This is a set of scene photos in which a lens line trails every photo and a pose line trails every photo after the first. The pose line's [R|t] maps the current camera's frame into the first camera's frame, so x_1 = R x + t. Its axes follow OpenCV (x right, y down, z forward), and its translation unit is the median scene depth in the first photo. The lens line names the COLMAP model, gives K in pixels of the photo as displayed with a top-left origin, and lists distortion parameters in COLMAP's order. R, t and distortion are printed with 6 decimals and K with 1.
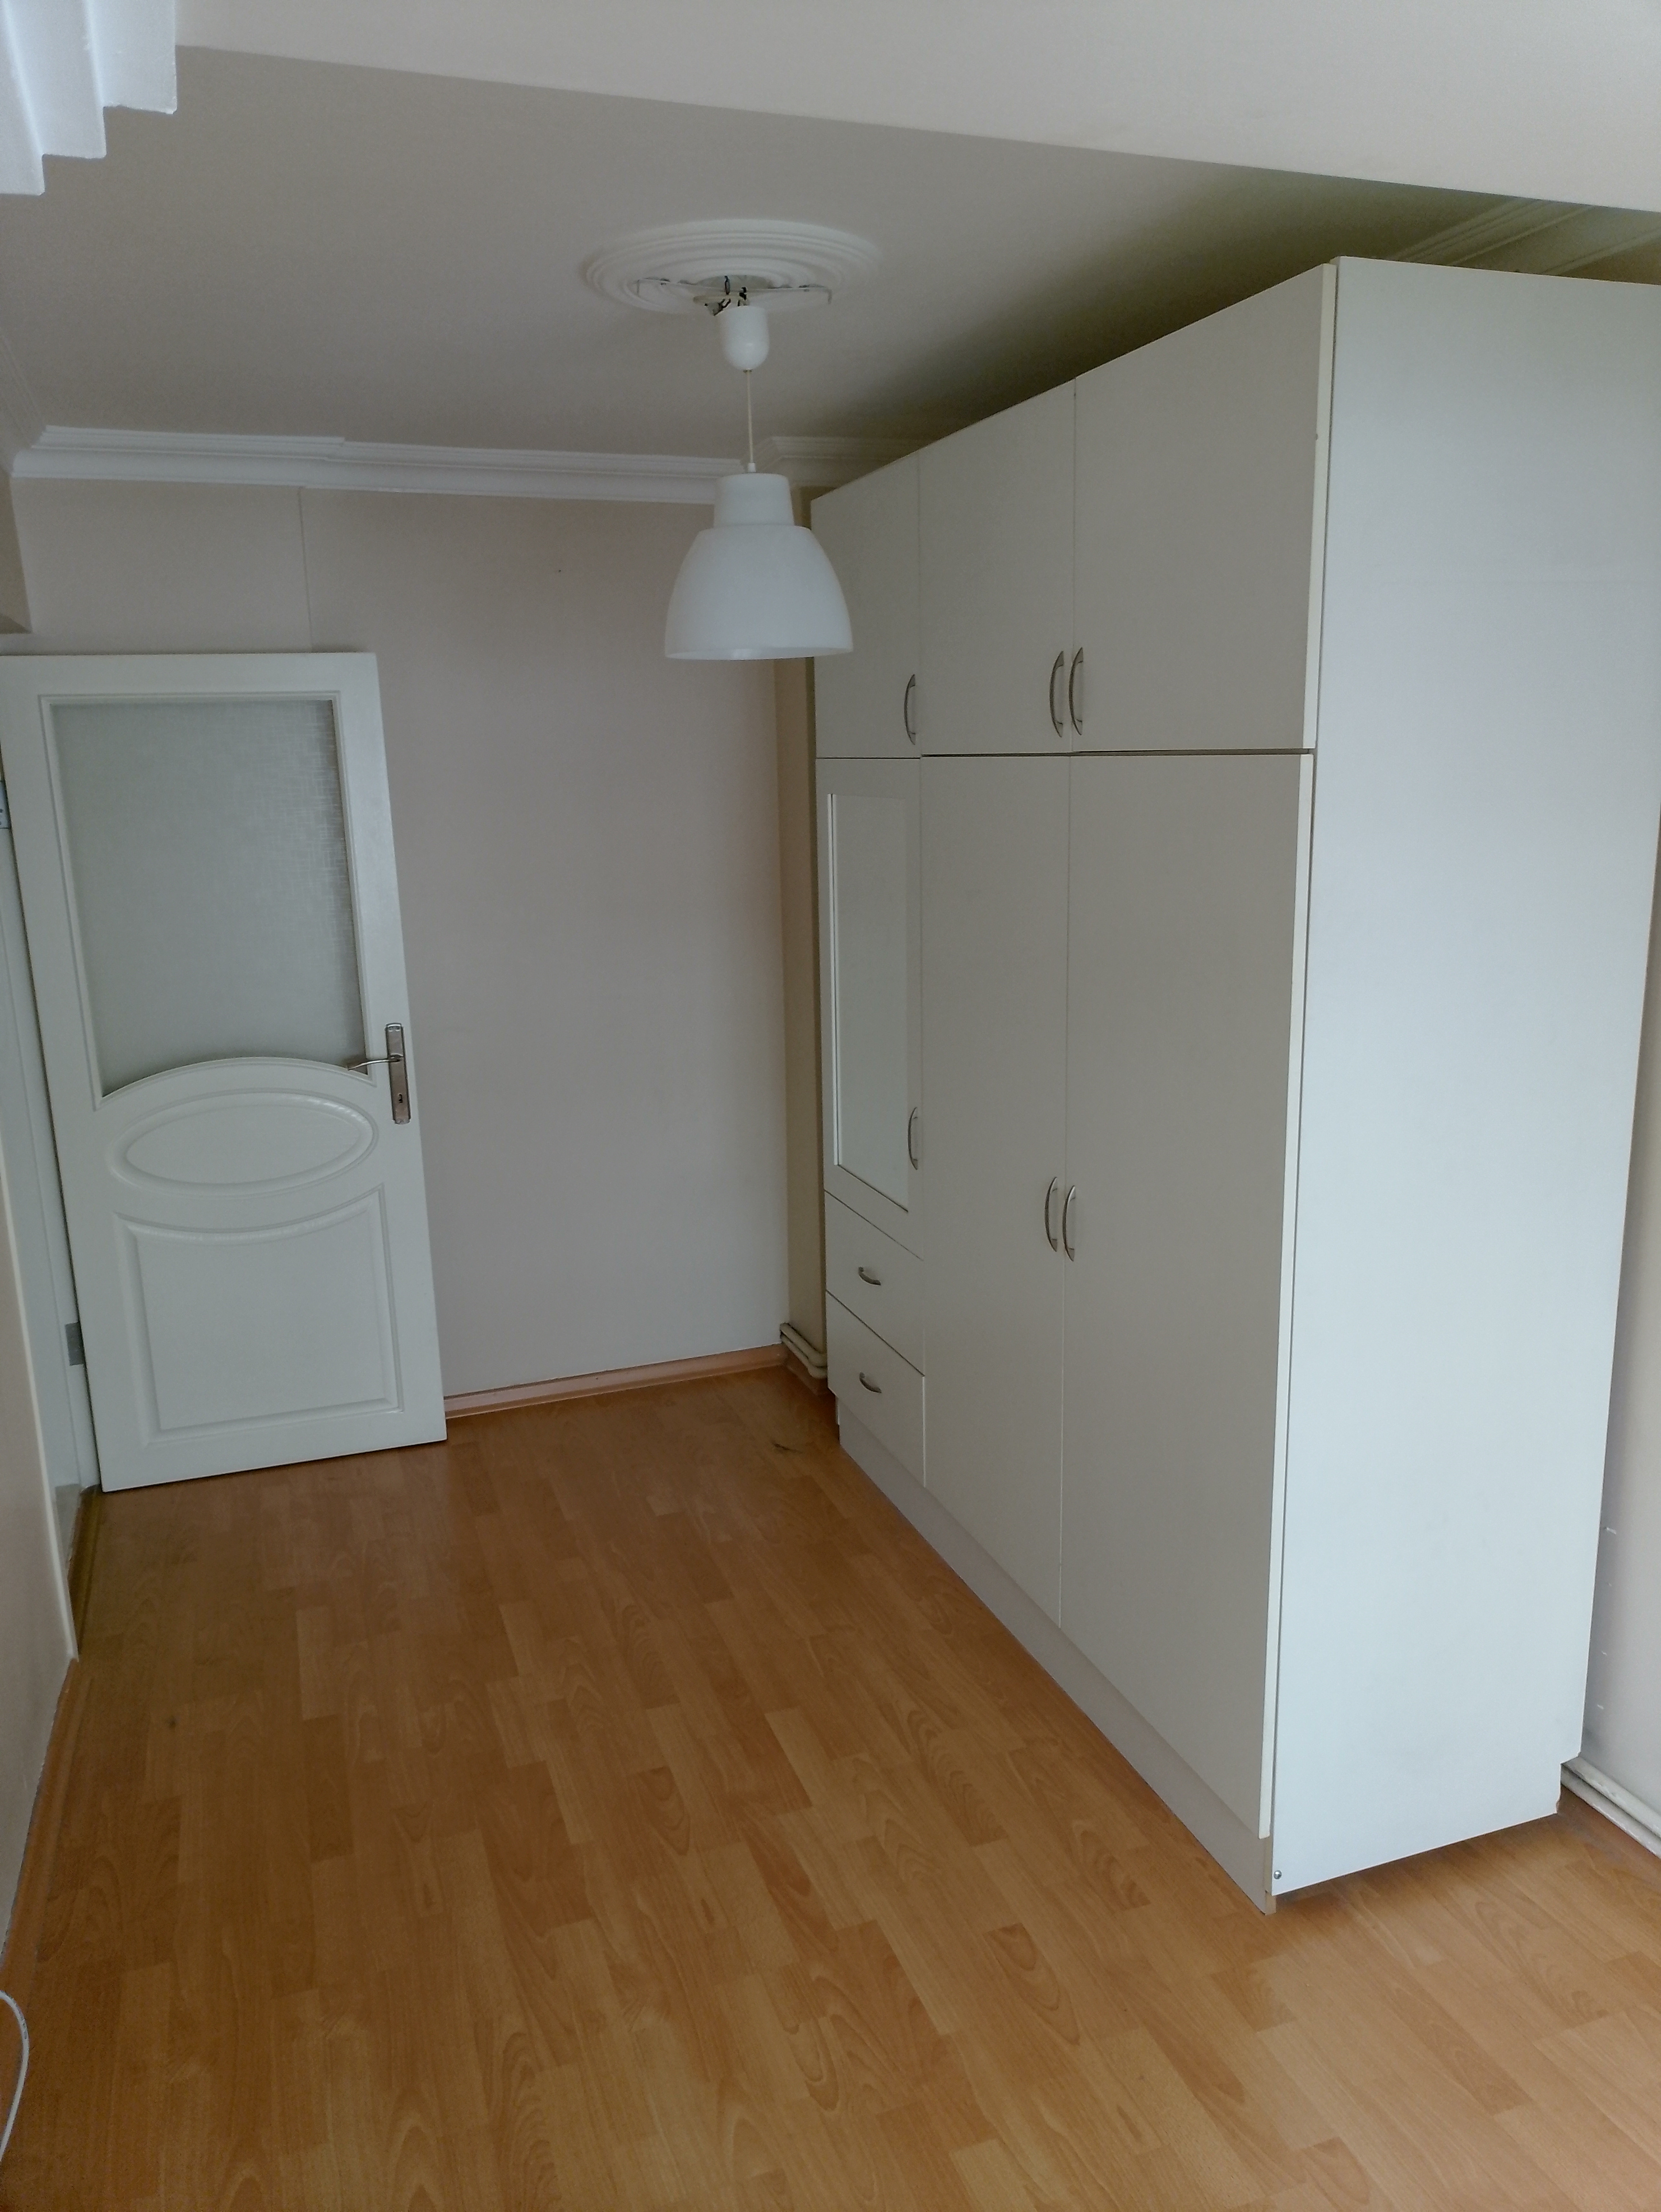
lens RADIAL K [[1643.1, 0, 826.5], [0, 1643.1, 1098.5], [0, 0, 1]] dist [0.032014, -0.019490]
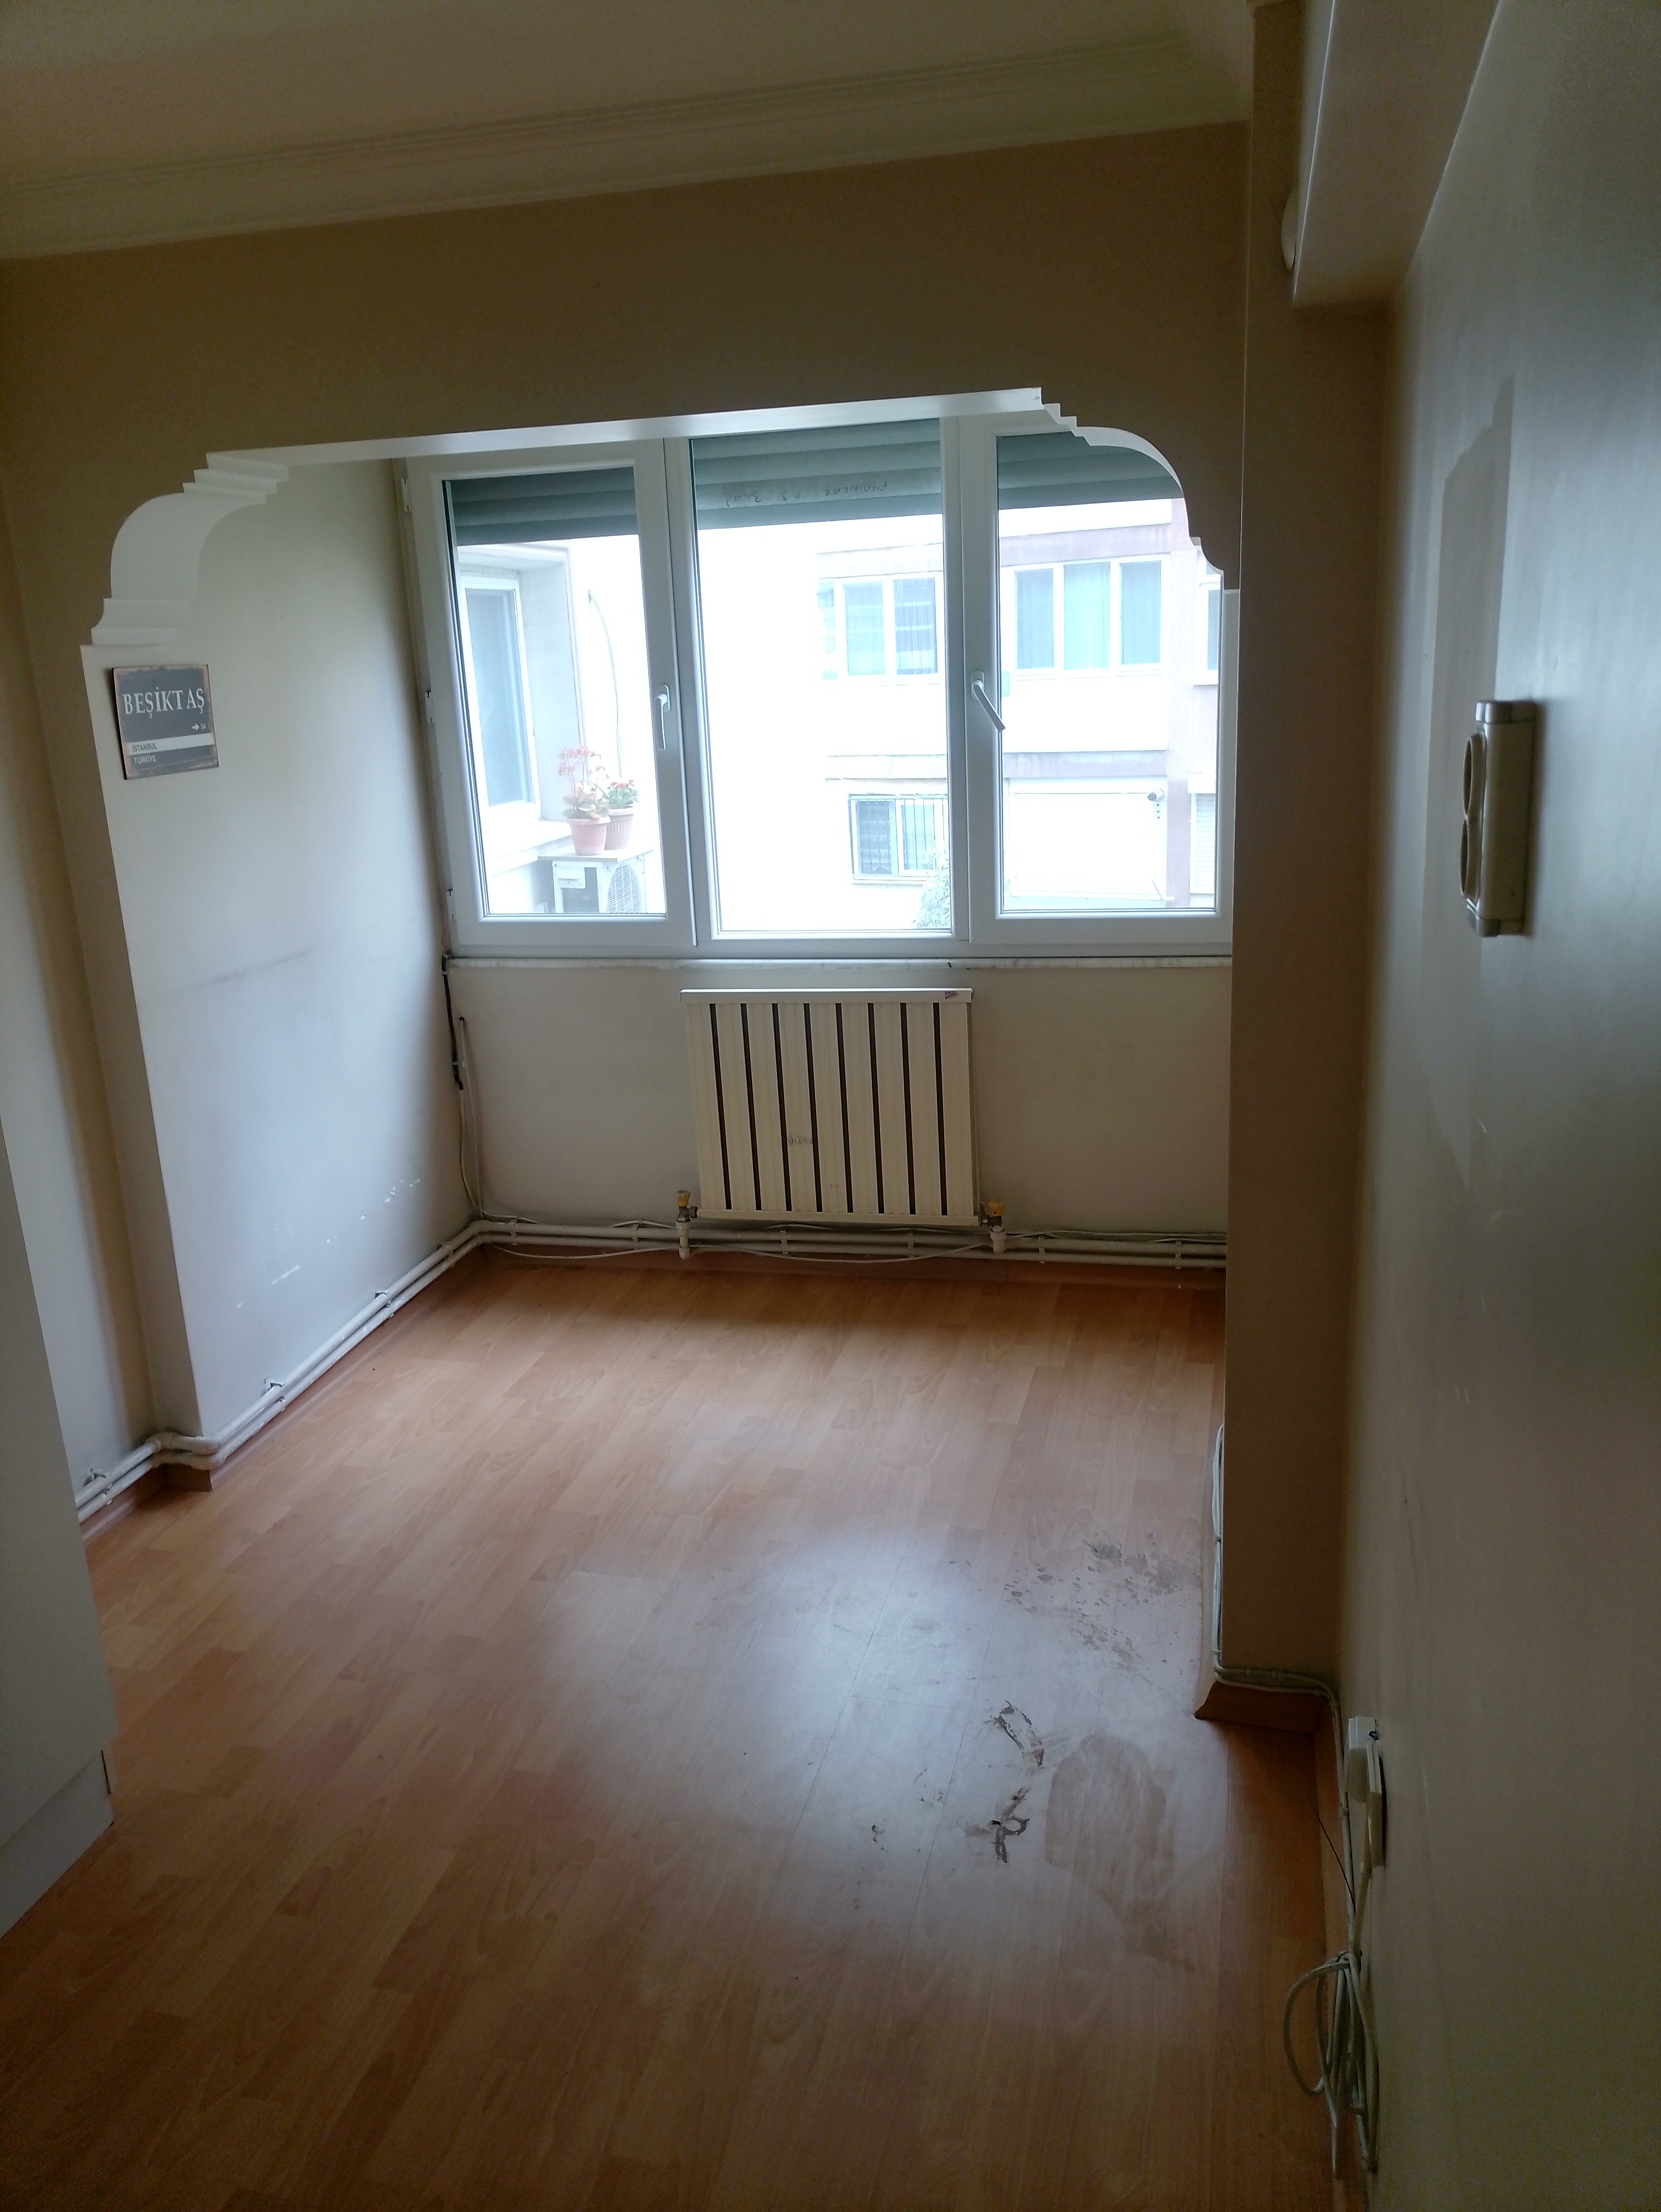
lens RADIAL K [[1643.1, 0, 836.7], [0, 1643.1, 1098.0], [0, 0, 1]] dist [0.032014, -0.019490]
pose [[-0.830017, -0.084436, 0.551310, -0.566457], [0.181883, 0.893459, 0.410669, -0.211207], [-0.527249, 0.441136, -0.726228, 1.204461]]
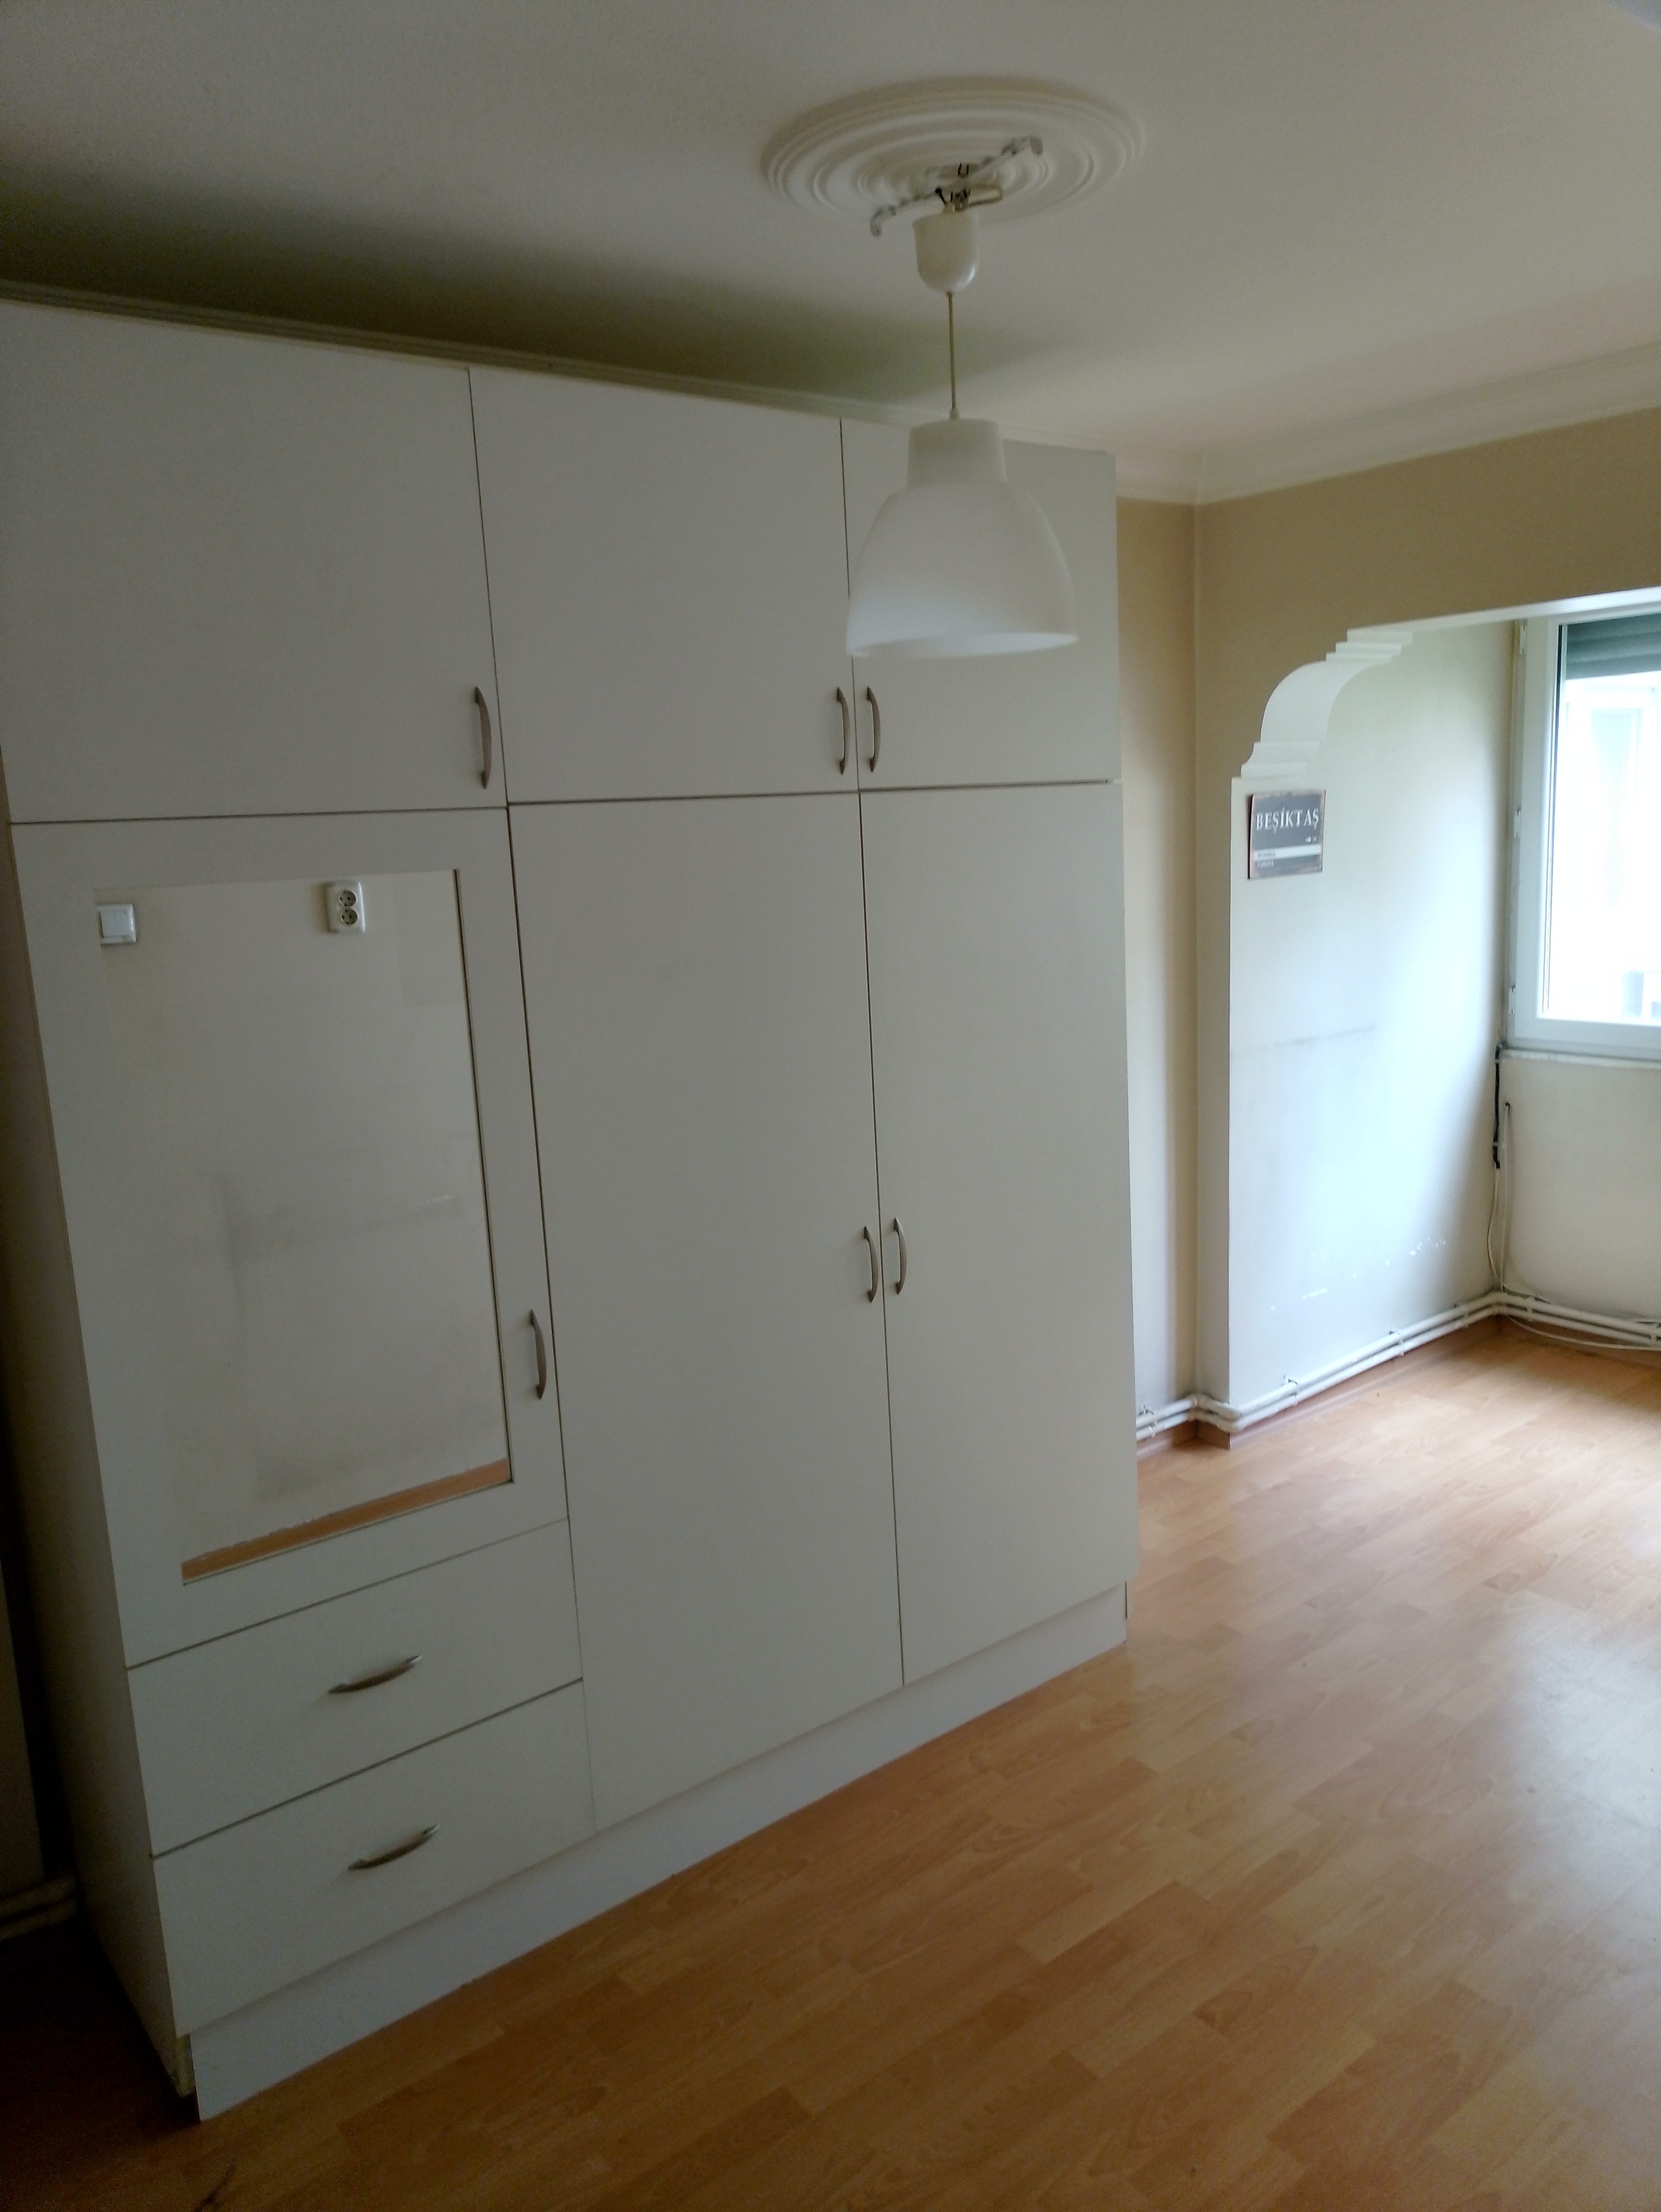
lens RADIAL K [[1643.1, 0, 823.6], [0, 1643.1, 1101.1], [0, 0, 1]] dist [0.032014, -0.019490]
pose [[-0.319942, -0.124135, 0.939270, -0.797506], [0.251320, 0.944745, 0.210465, -0.246126], [-0.913496, 0.303394, -0.271066, 1.344105]]
